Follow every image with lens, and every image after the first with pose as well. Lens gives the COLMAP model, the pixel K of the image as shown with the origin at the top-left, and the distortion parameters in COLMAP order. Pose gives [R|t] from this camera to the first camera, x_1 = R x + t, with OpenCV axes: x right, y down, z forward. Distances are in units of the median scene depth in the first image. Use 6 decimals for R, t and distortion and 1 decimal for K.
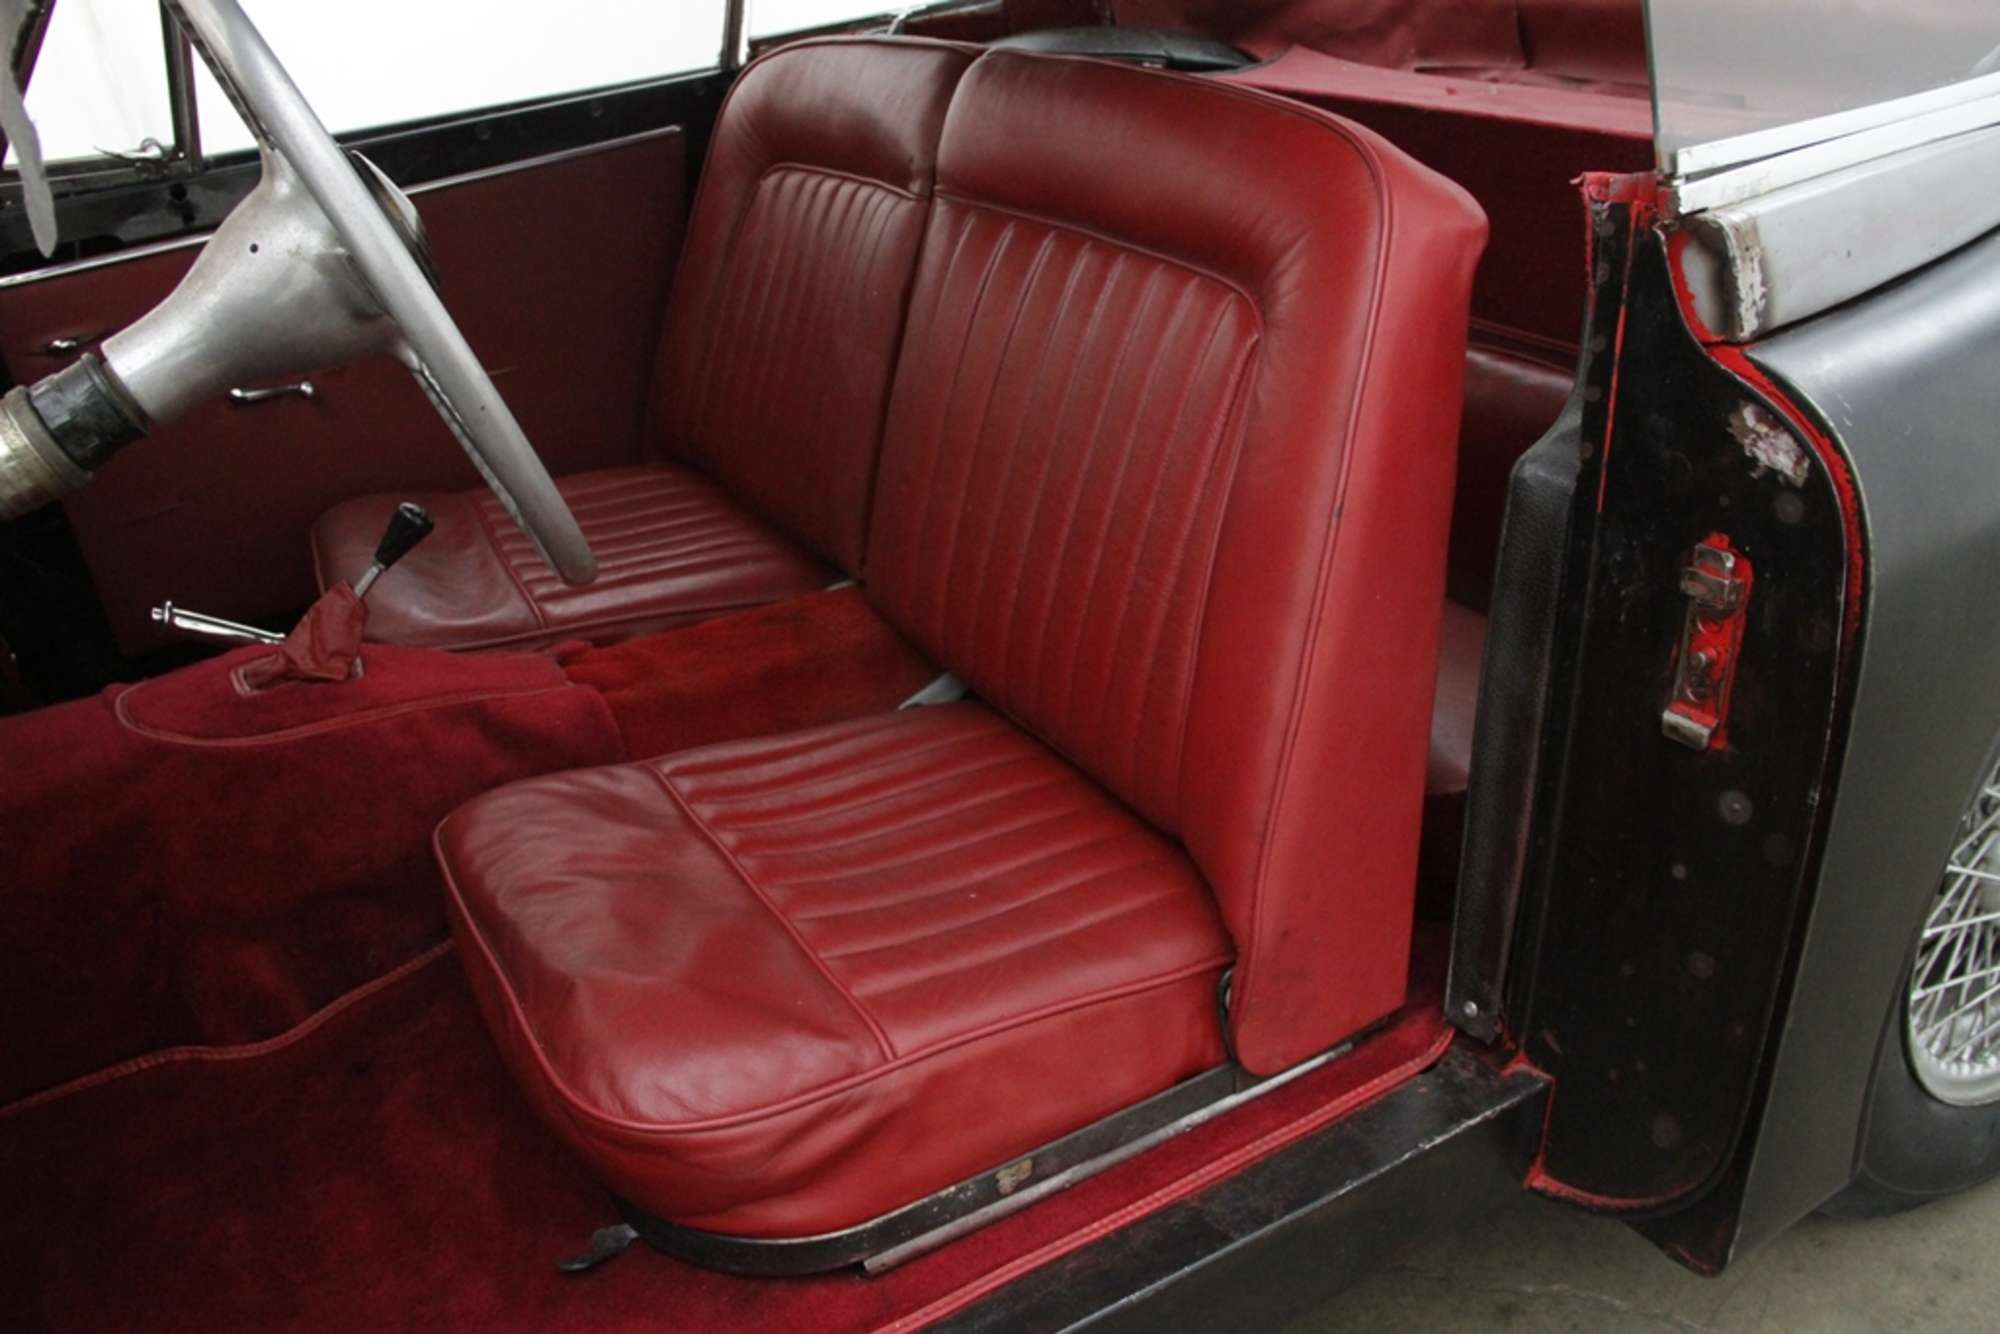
lens RADIAL K [[1713.9, 0, 1000.0], [0, 1713.9, 667.0], [0, 0, 1]] dist [-0.168275, 0.154434]
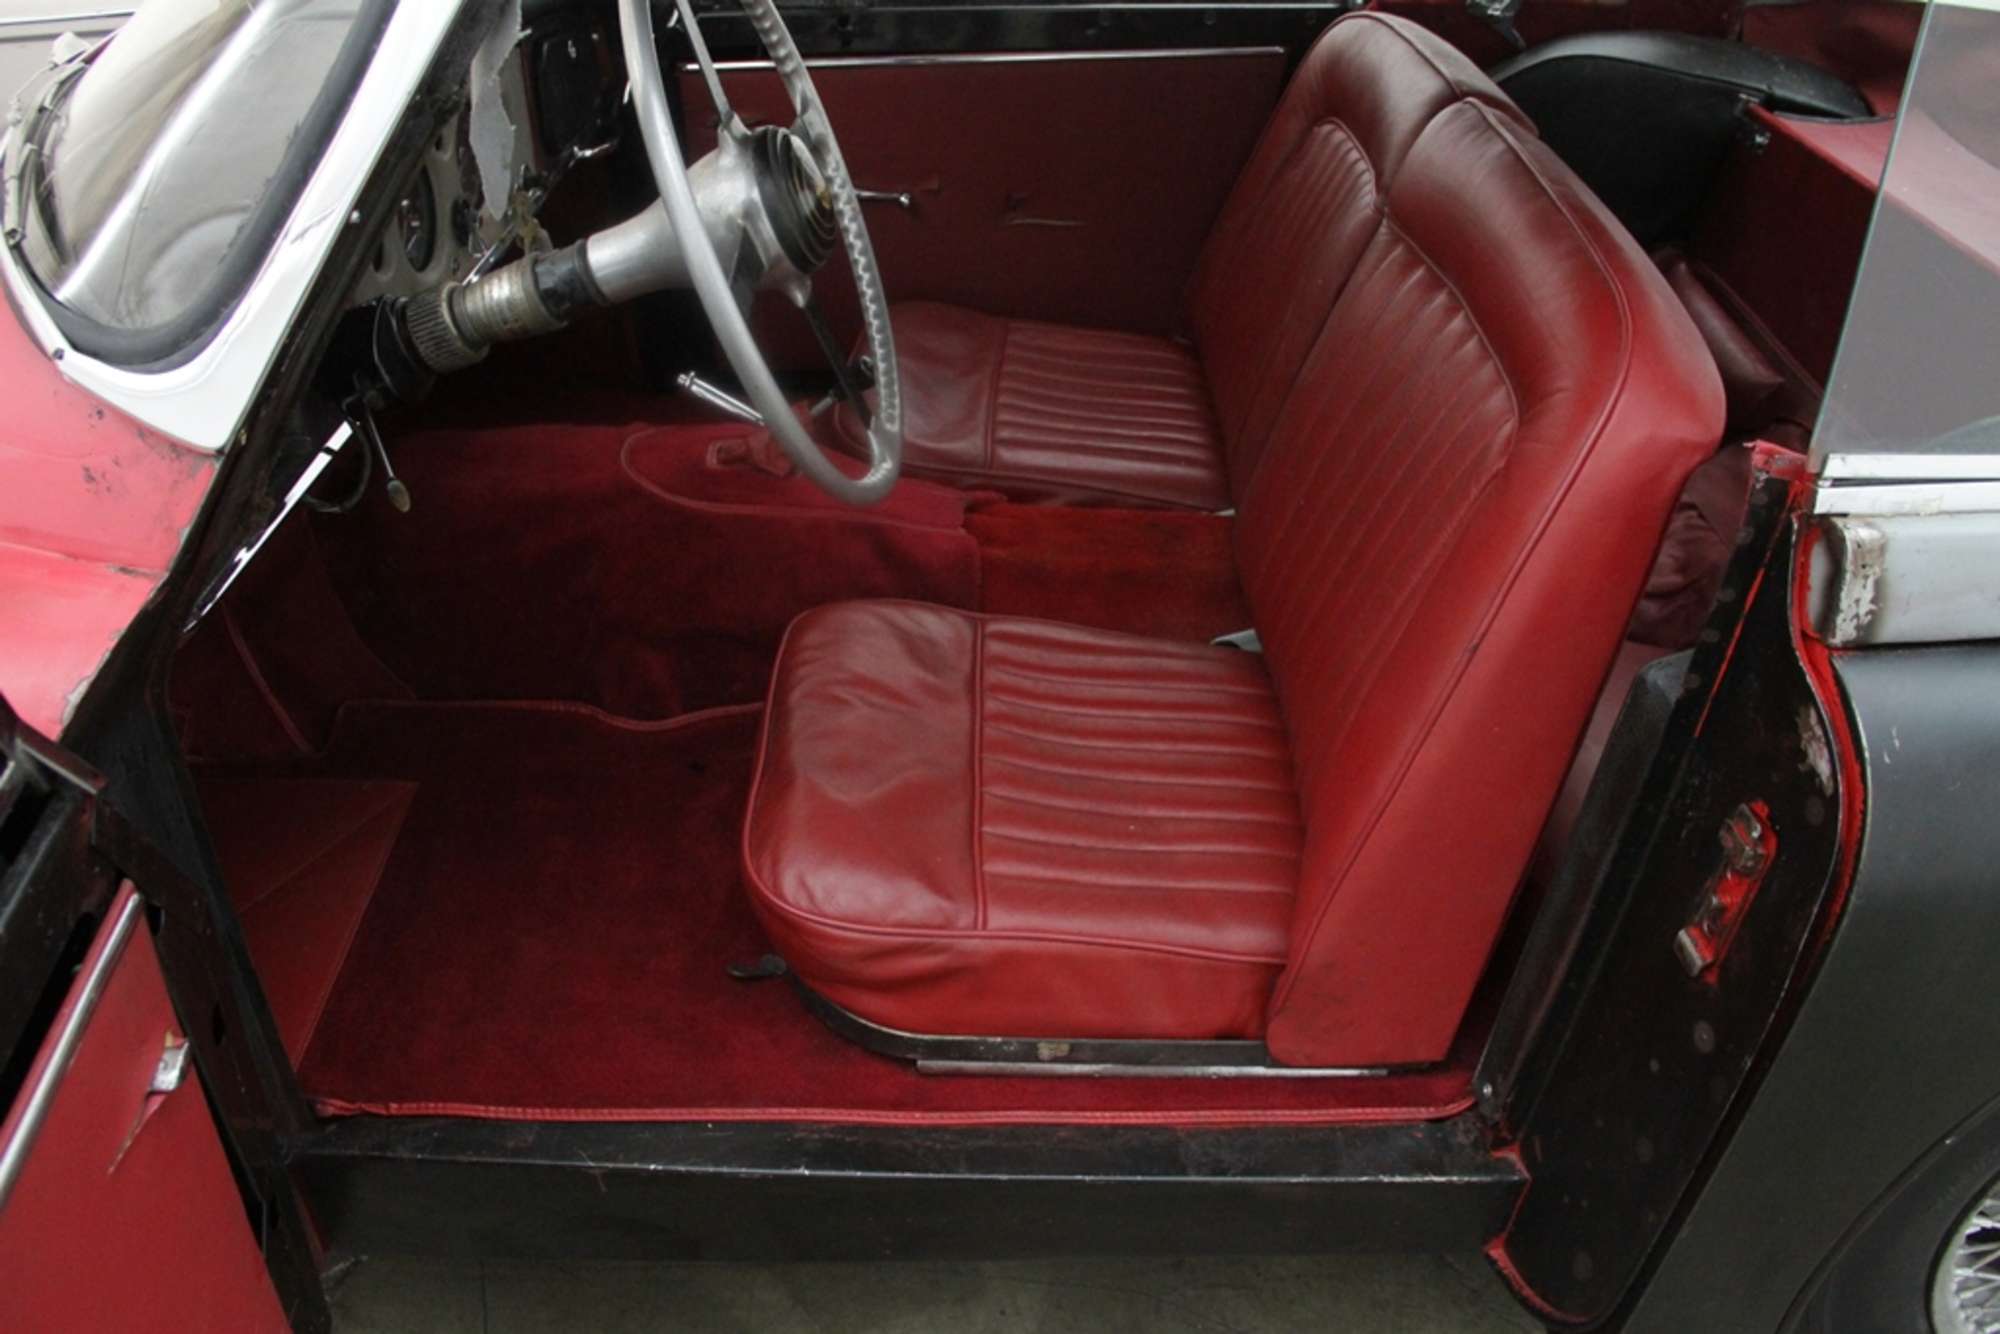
lens RADIAL K [[1665.8, 0, 1000.0], [0, 1665.8, 667.0], [0, 0, 1]] dist [-0.168125, 0.120829]
pose [[0.865380, 0.353296, -0.355385, 0.310455], [-0.297037, 0.932813, 0.204030, -0.203757], [0.403591, -0.071001, 0.912180, -0.114984]]
